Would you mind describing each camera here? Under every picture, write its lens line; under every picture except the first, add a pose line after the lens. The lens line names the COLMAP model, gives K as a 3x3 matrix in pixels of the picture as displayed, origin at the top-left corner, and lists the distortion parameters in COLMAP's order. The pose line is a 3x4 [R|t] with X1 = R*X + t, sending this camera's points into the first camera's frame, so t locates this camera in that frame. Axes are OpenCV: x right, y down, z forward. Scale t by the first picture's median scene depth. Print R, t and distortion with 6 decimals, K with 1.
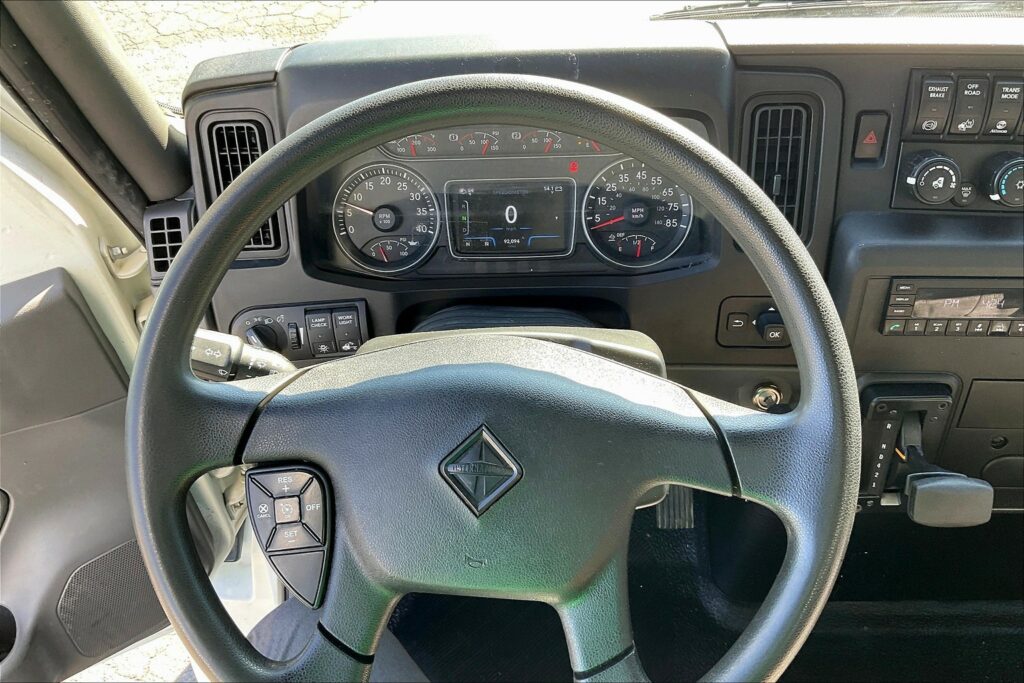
lens RADIAL K [[893.8, 0, 512.0], [0, 893.8, 341.5], [0, 0, 1]] dist [0.073195, -0.117018]
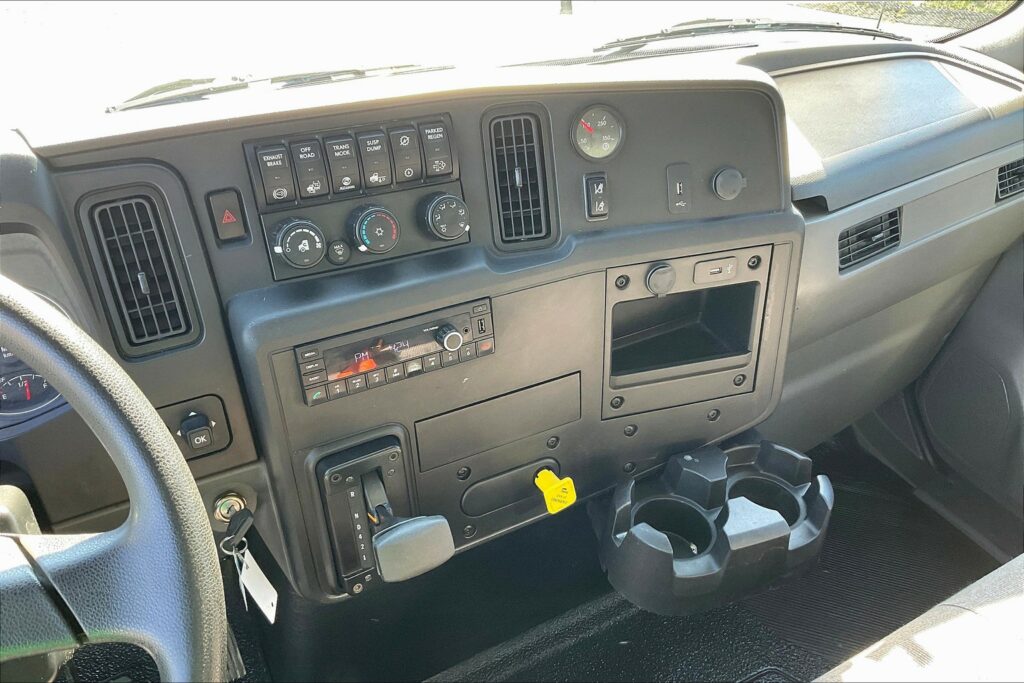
lens RADIAL K [[893.8, 0, 512.0], [0, 893.8, 341.5], [0, 0, 1]] dist [0.073195, -0.117018]
pose [[0.857433, -0.253231, 0.447977, 0.194126], [0.312004, 0.948105, -0.061238, 0.056737], [-0.409222, 0.192278, 0.891946, 0.038179]]
